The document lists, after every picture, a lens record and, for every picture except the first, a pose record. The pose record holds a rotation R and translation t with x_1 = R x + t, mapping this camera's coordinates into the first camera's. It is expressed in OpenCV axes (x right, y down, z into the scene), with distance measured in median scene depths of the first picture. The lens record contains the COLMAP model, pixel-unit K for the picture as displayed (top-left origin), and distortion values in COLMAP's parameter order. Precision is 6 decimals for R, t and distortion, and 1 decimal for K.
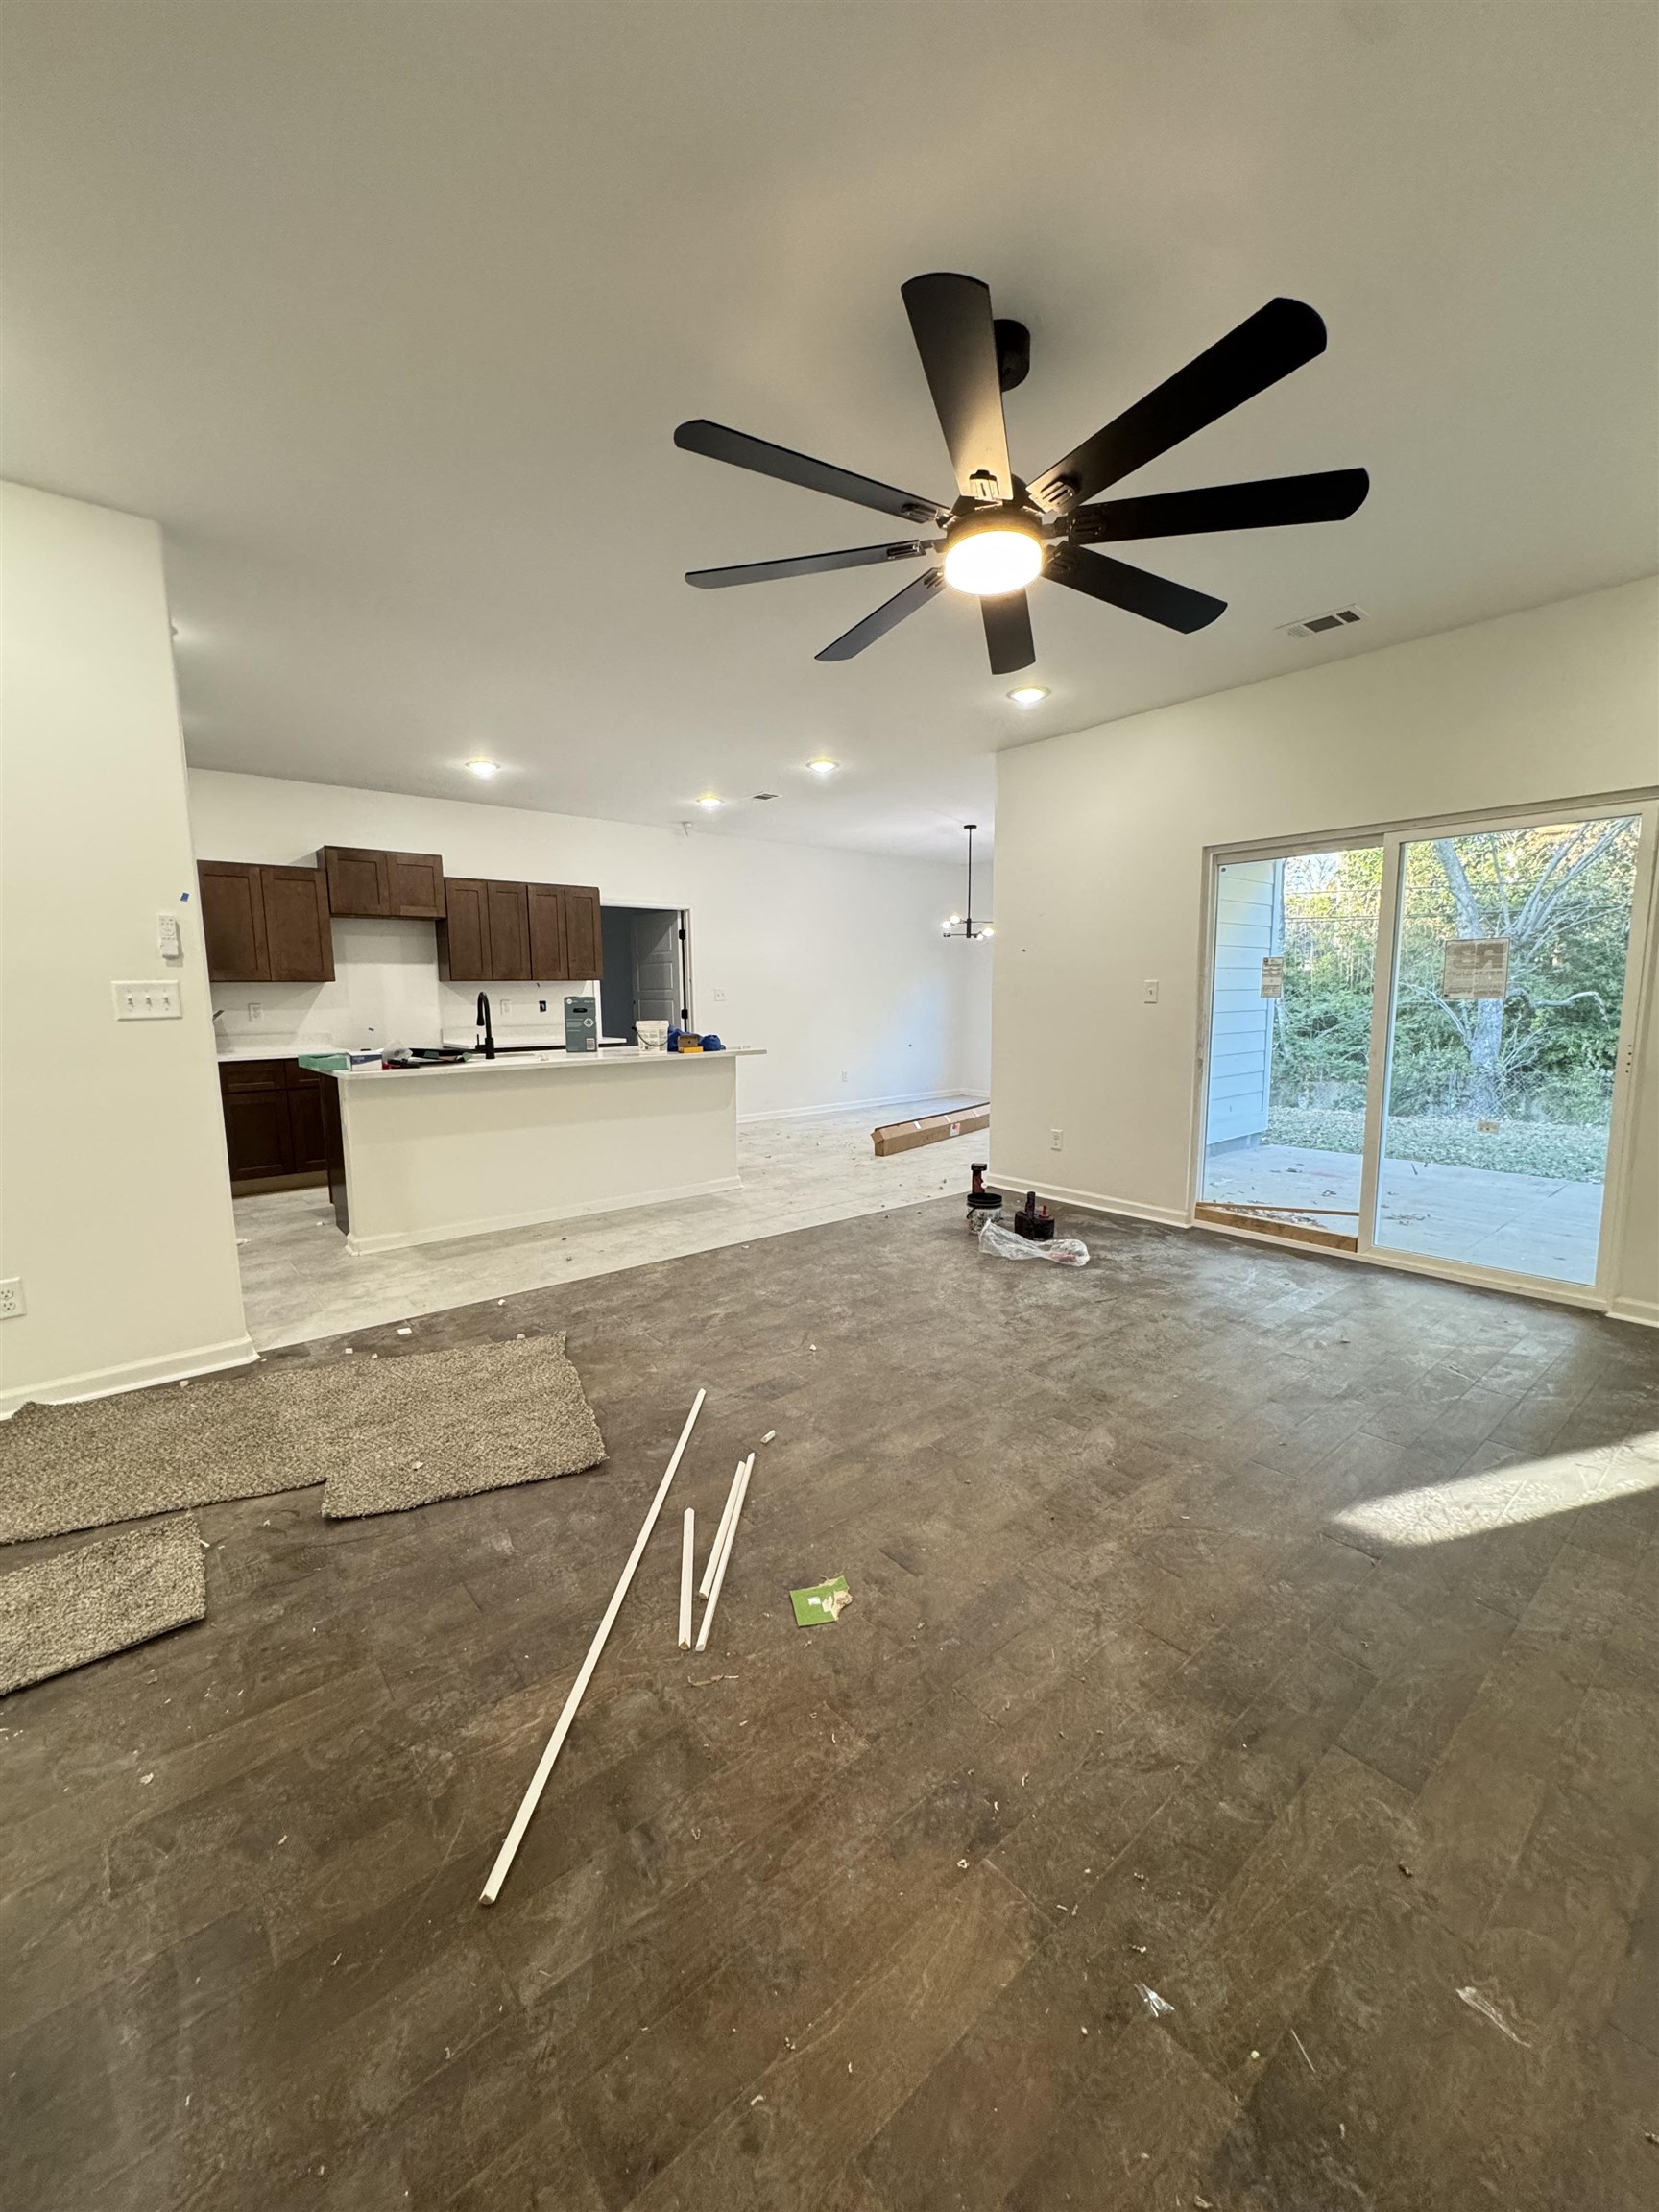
lens RADIAL K [[877.5, 0, 832.0], [0, 877.5, 1106.5], [0, 0, 1]] dist [-0.001437, -0.000507]
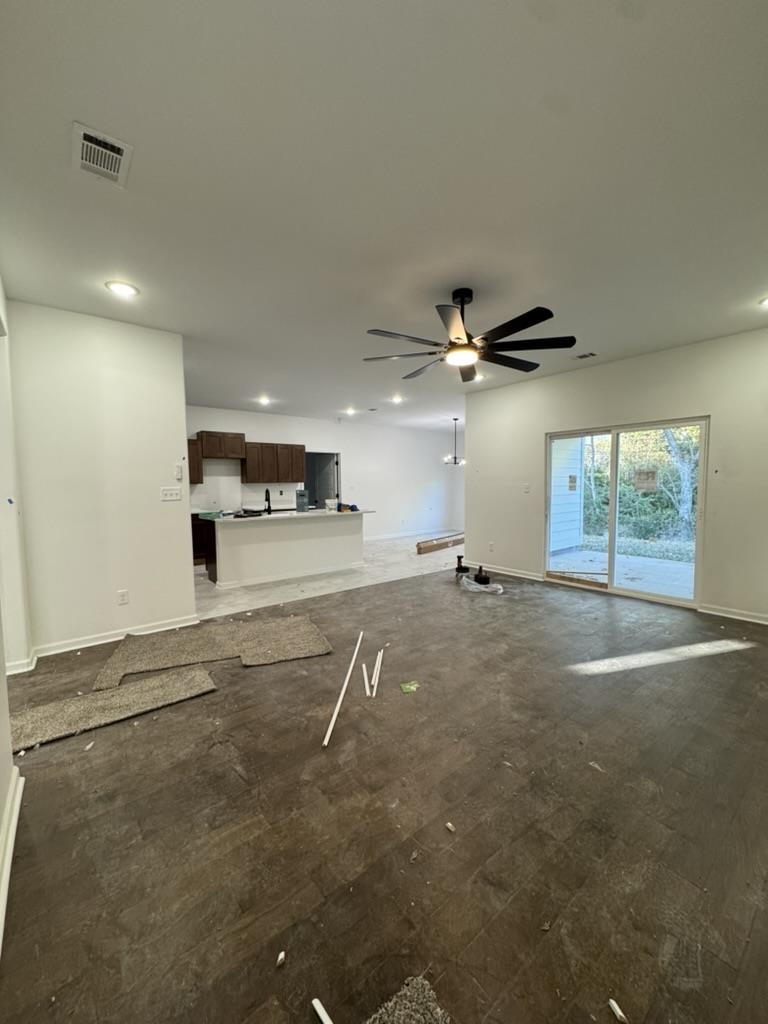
lens RADIAL K [[407.1, 0, 384.0], [0, 407.1, 512.0], [0, 0, 1]] dist [-0.001468, -0.000309]
pose [[0.999791, -0.000294, -0.020466, -0.045402], [-0.000944, 0.998170, -0.060456, 0.016924], [0.020446, 0.060462, 0.997961, -0.294647]]
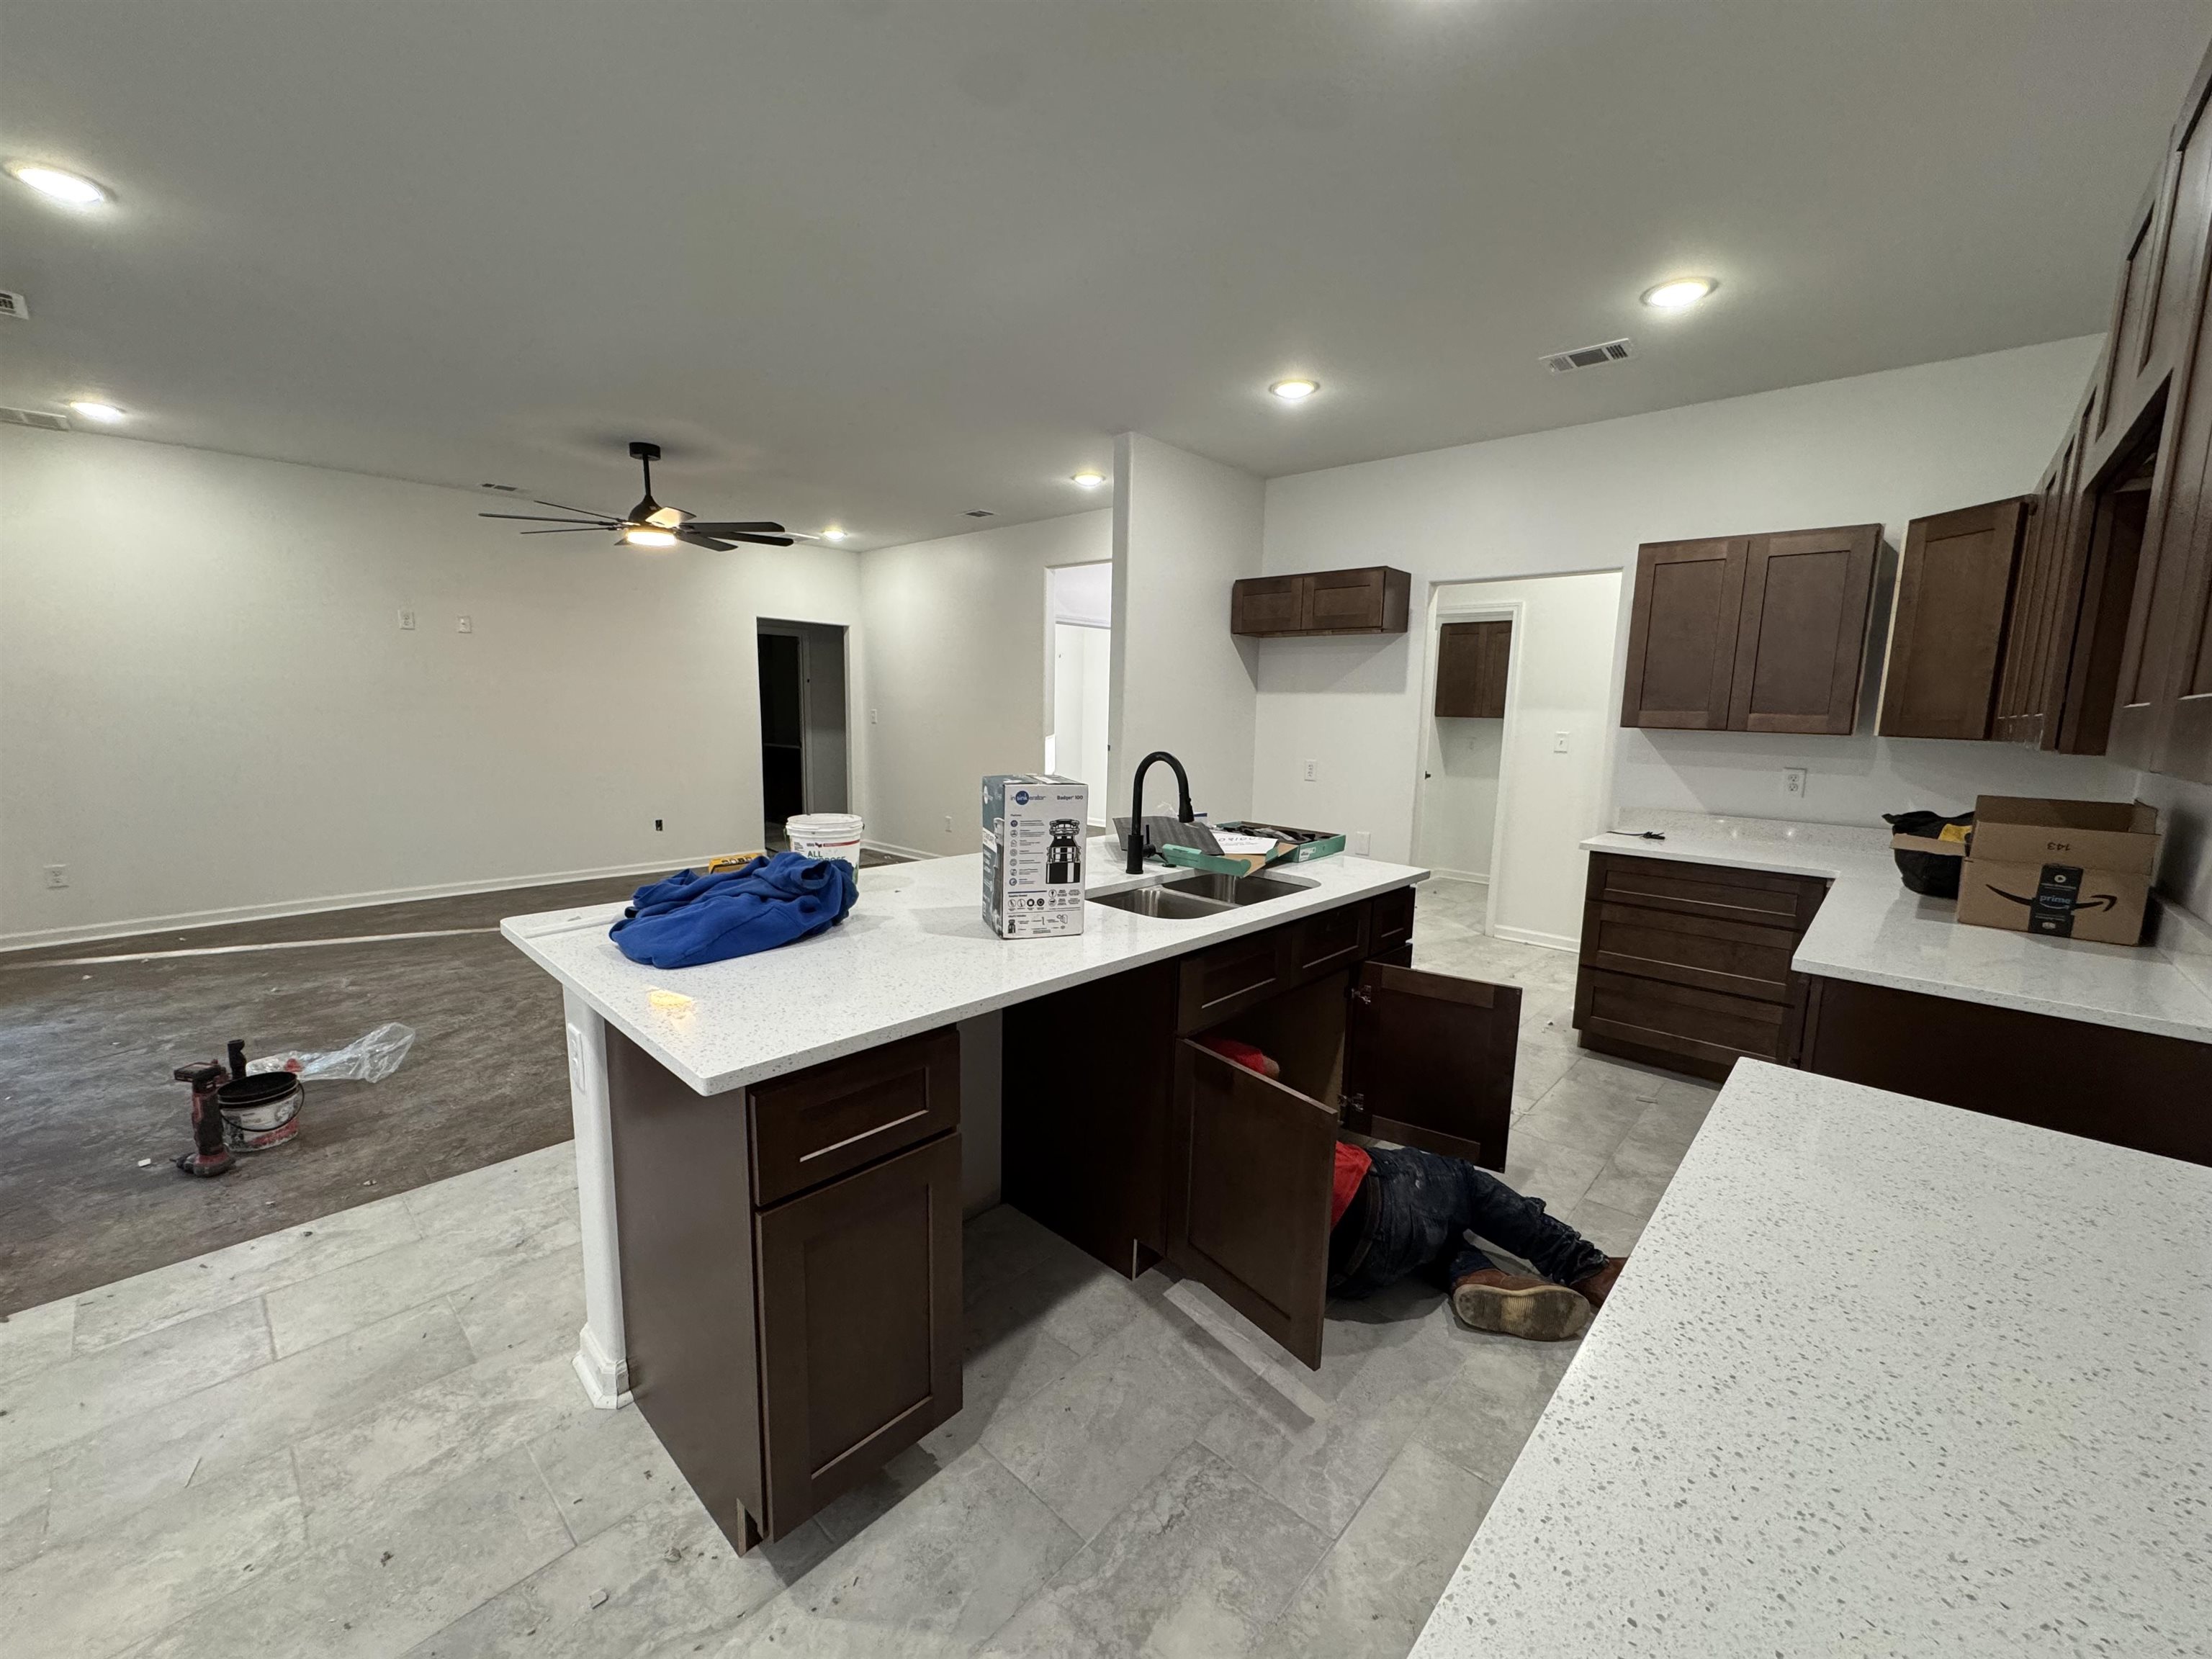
lens RADIAL K [[879.5, 0, 1104.7], [0, 879.5, 827.7], [0, 0, 1]] dist [-0.001468, -0.000309]
pose [[-0.992353, 0.009241, -0.123087, -0.479208], [-0.024823, 0.961881, 0.272340, -0.354461], [0.120912, 0.273313, -0.954296, 2.377755]]
